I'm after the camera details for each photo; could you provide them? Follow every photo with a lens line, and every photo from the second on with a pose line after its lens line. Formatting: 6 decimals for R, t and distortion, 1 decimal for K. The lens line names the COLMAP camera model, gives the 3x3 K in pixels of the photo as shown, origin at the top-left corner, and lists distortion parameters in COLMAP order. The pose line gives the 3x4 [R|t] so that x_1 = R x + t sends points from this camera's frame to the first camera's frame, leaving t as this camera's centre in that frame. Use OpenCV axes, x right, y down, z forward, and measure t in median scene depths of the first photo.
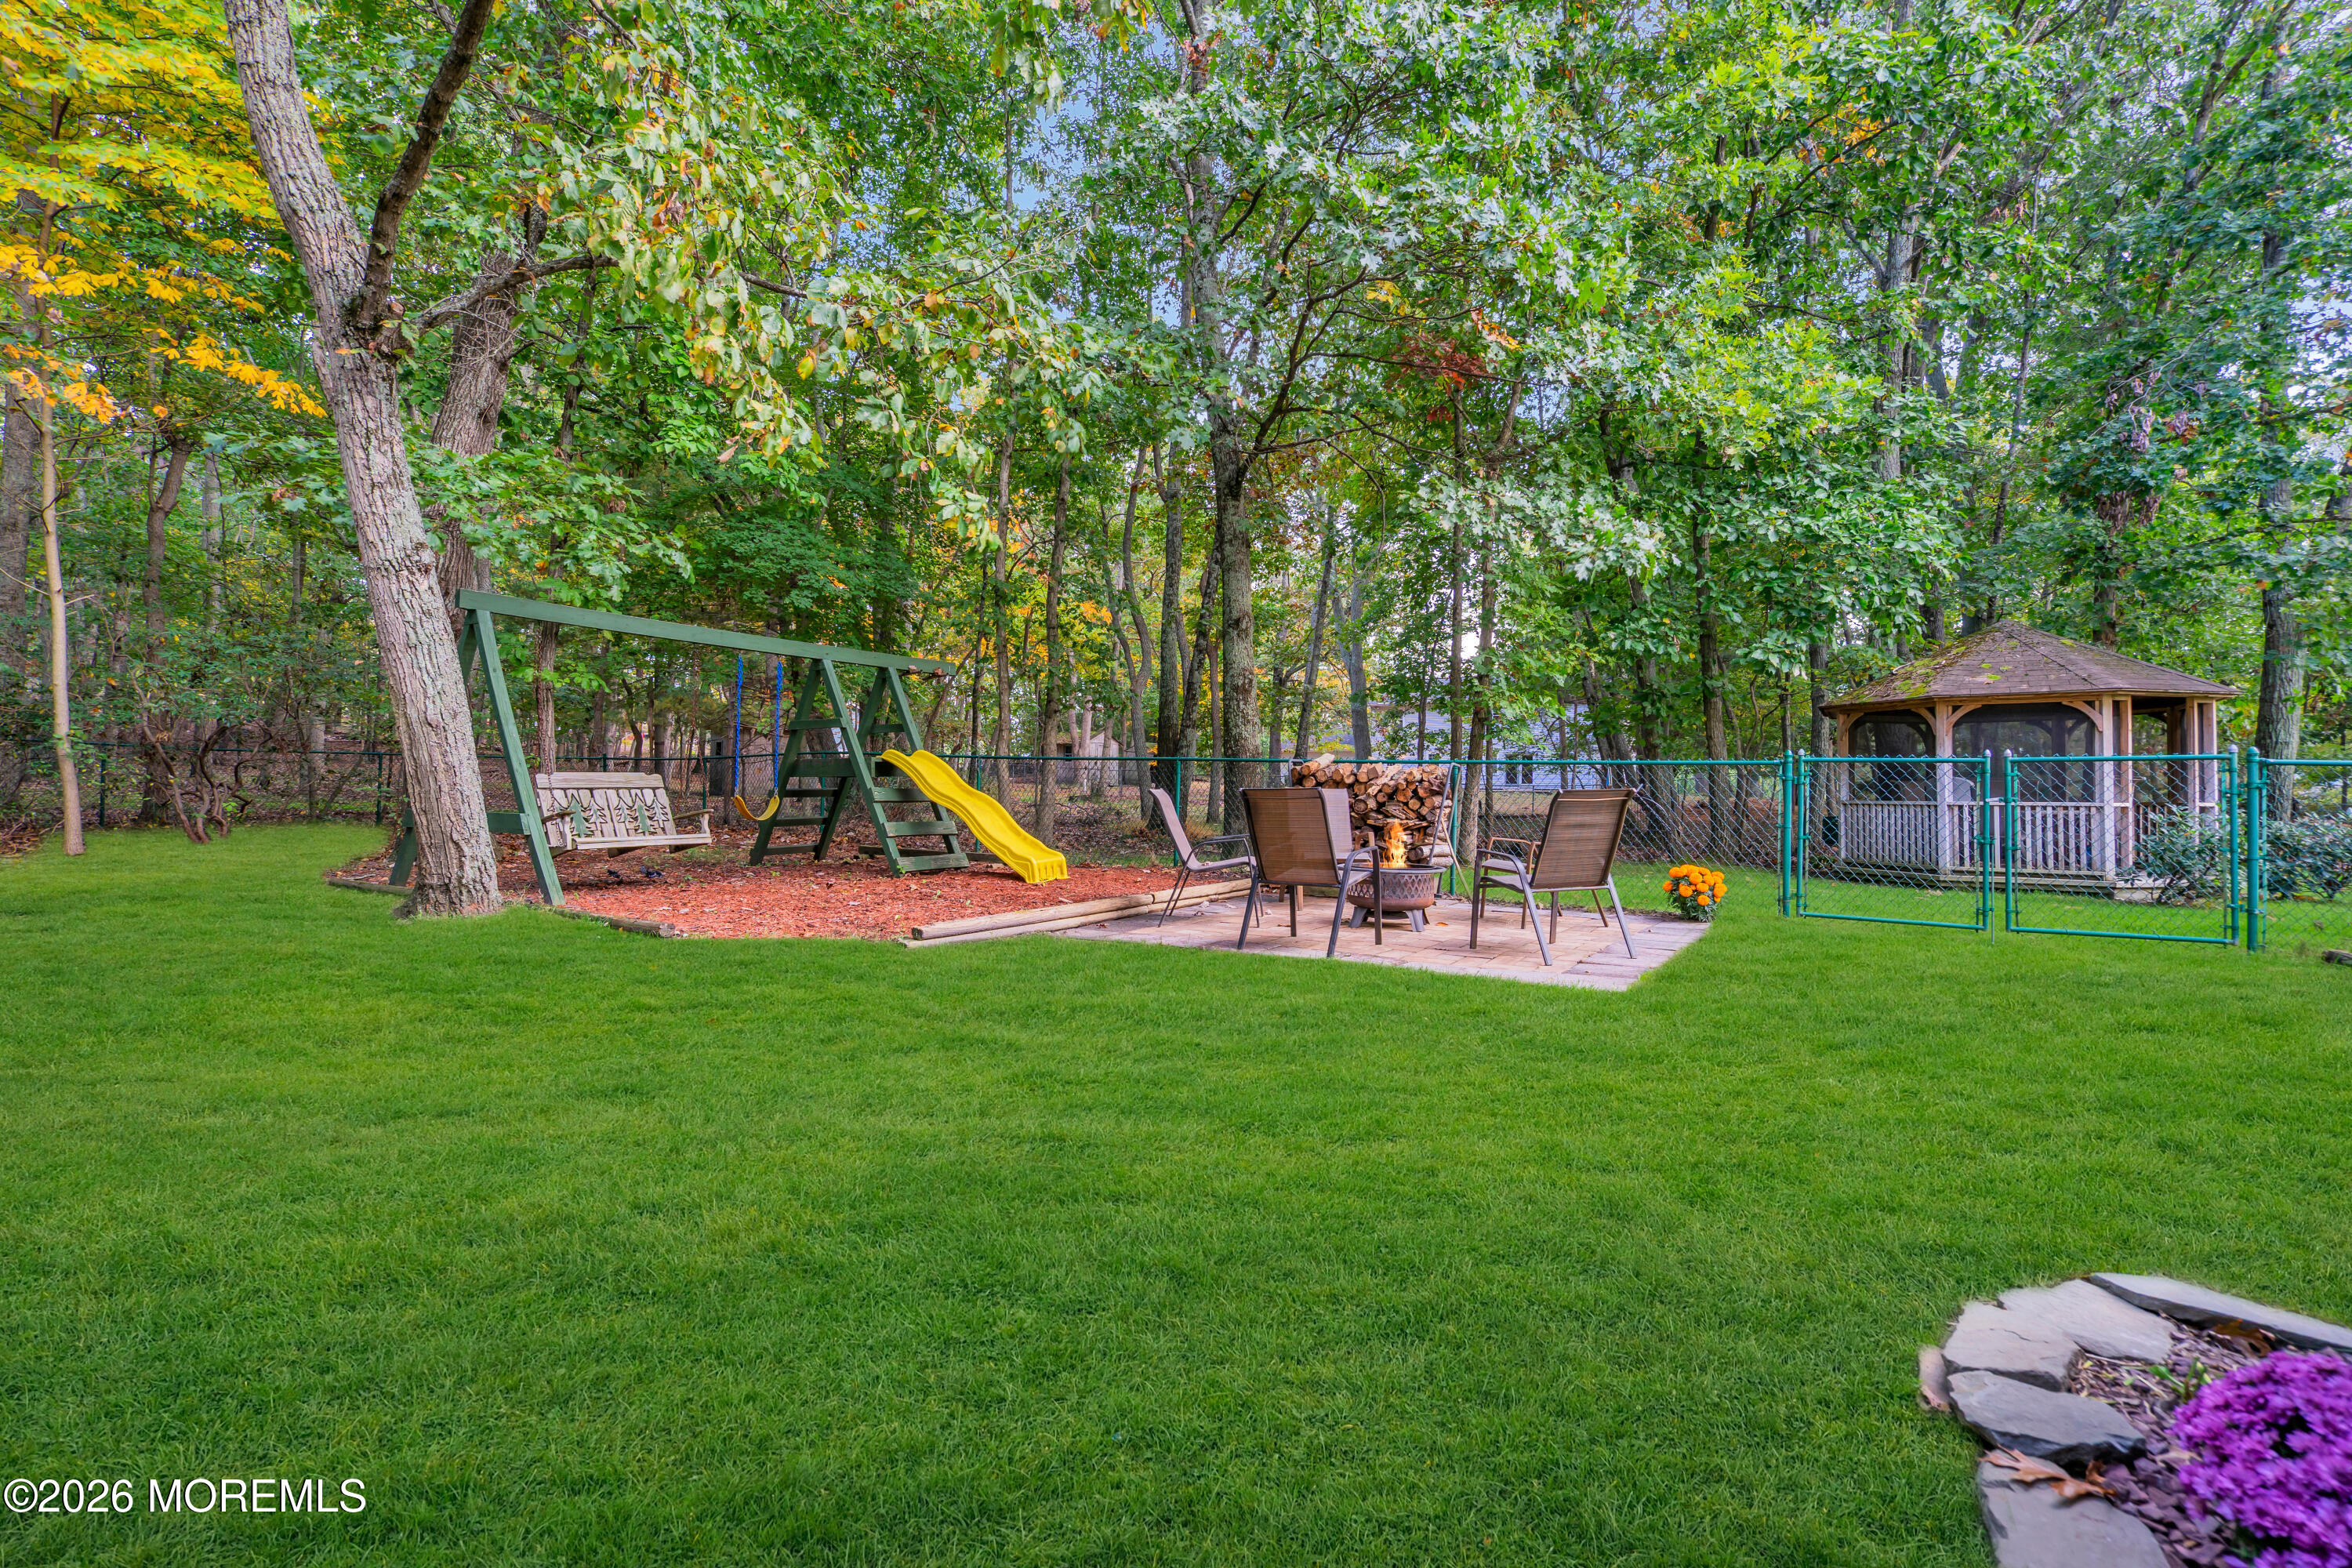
lens RADIAL K [[1026.9, 0, 1176.0], [0, 1026.9, 784.0], [0, 0, 1]] dist [-0.012249, -0.000028]
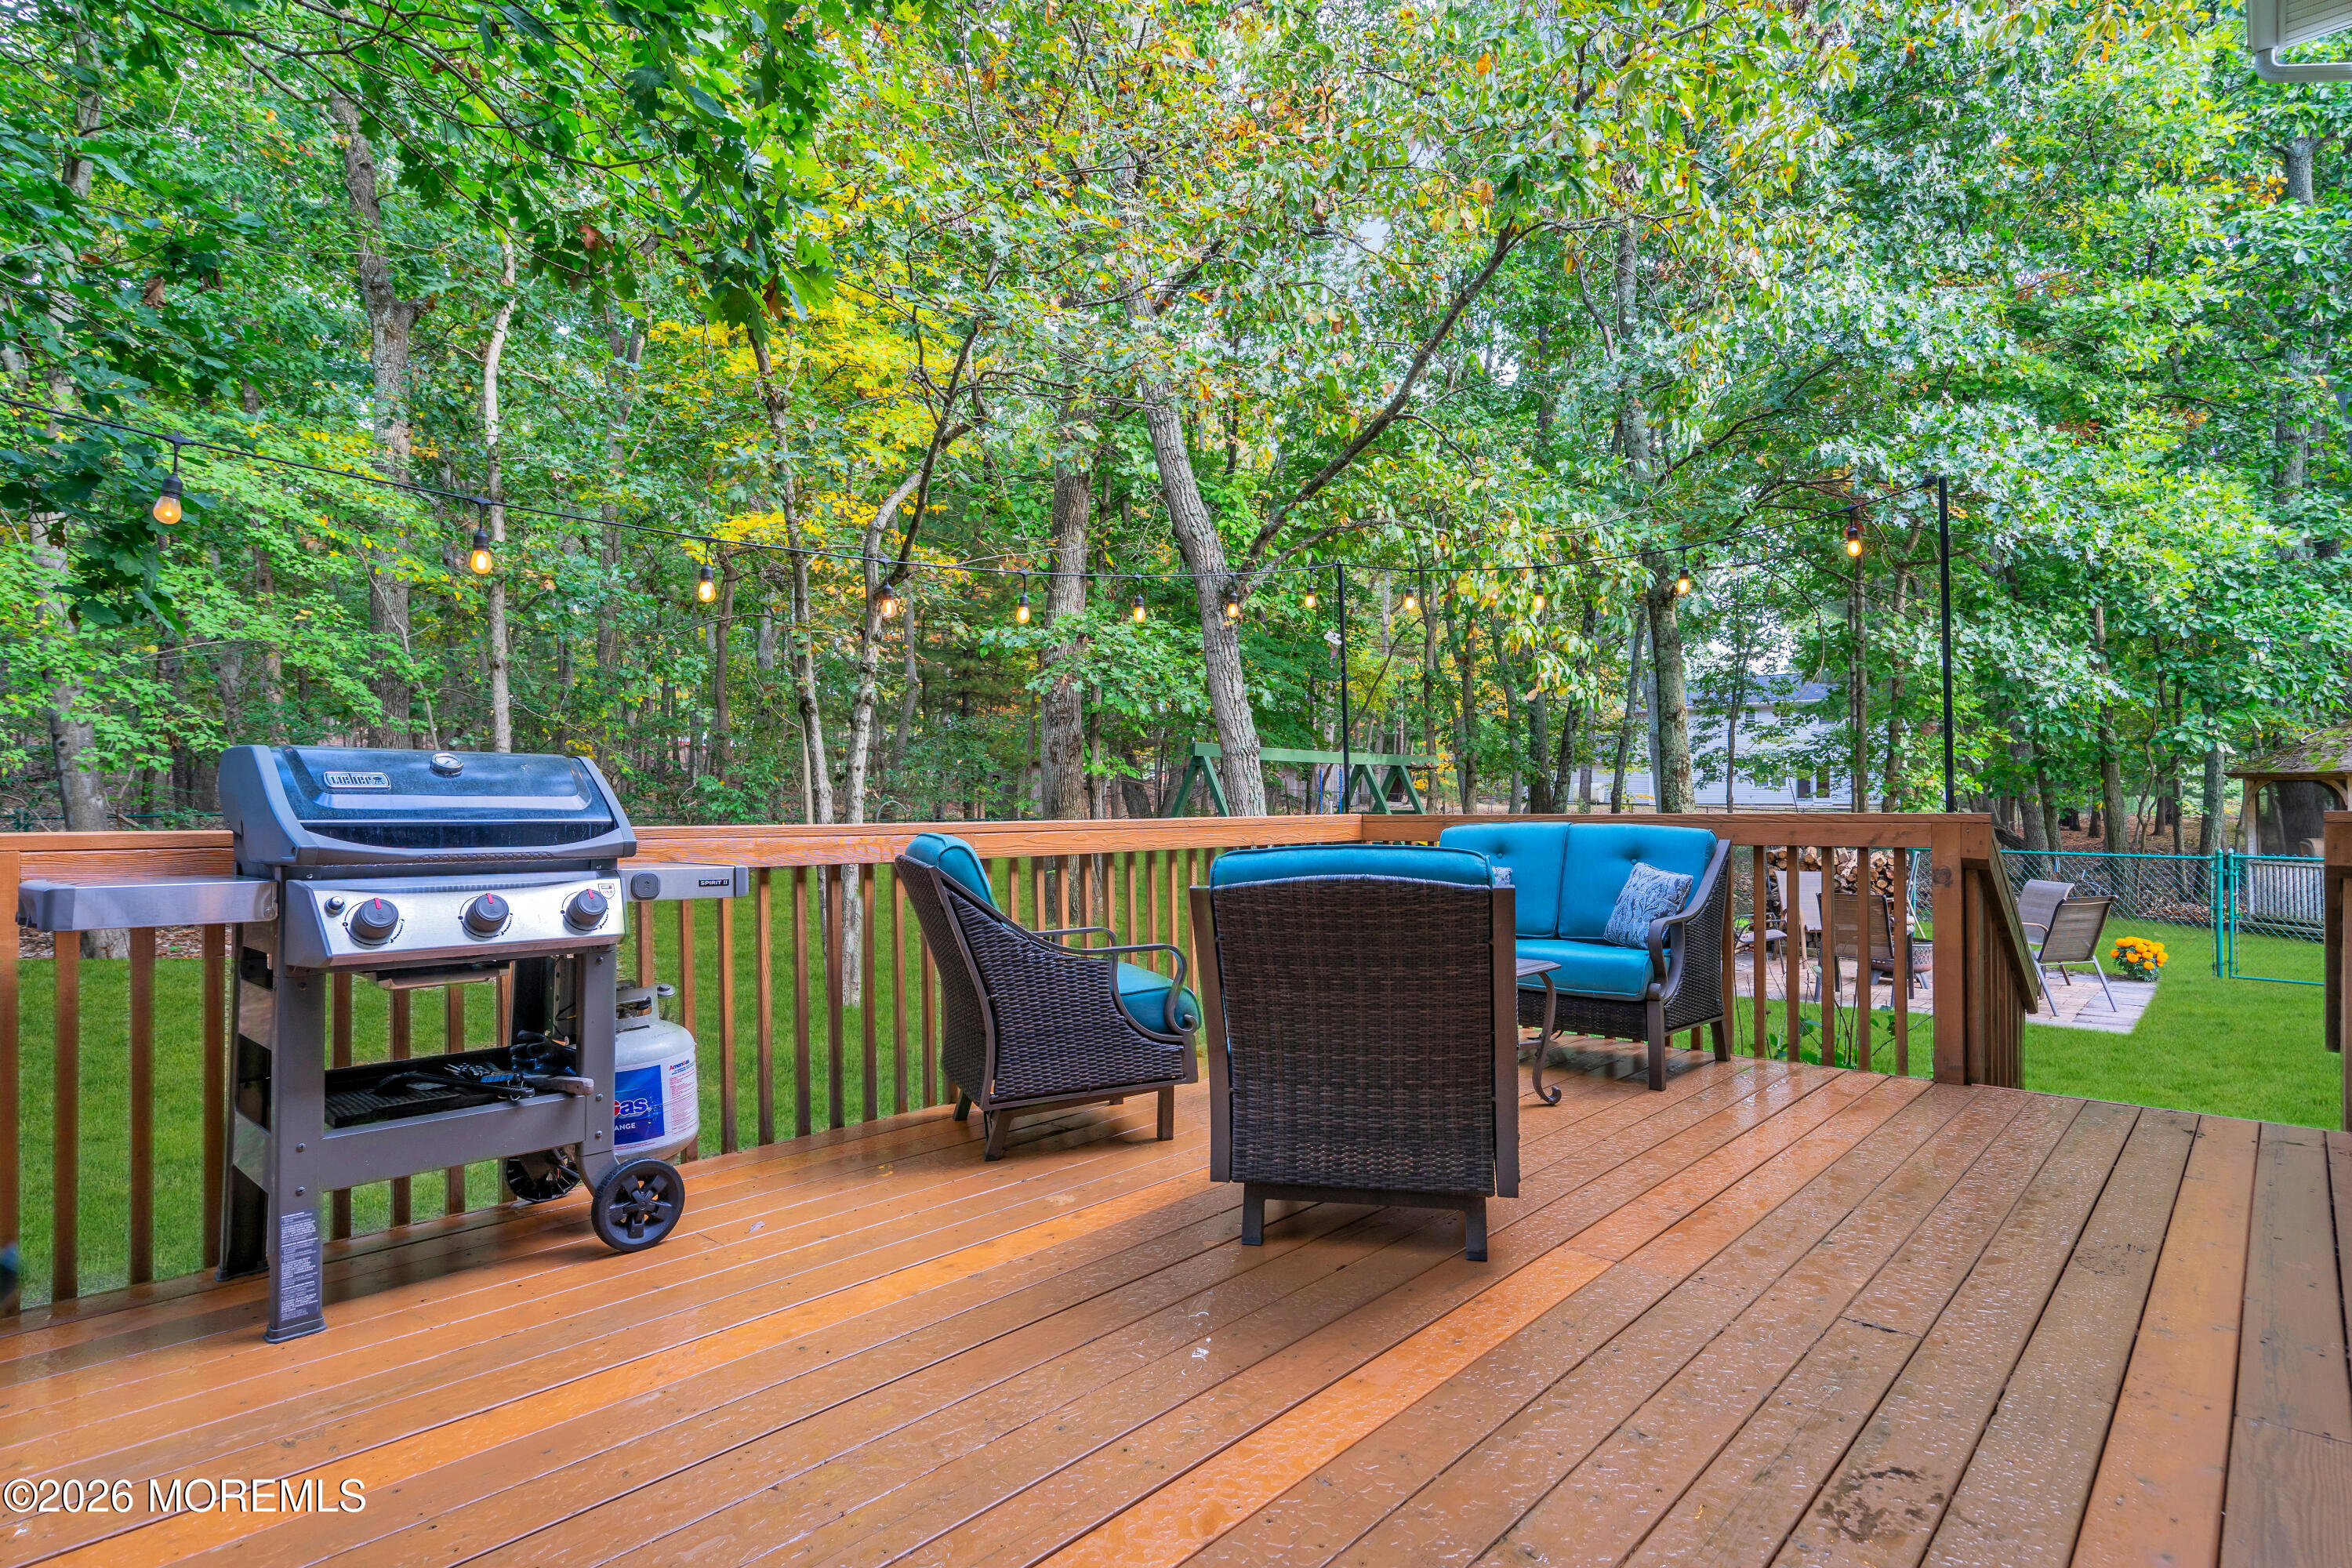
lens RADIAL K [[1180.0, 0, 1176.0], [0, 1180.0, 784.0], [0, 0, 1]] dist [0.018366, -0.020072]
pose [[0.989354, -0.013213, -0.144925, -0.403161], [0.012732, 0.999910, -0.004243, -0.104615], [0.144968, 0.002353, 0.989434, -0.551282]]
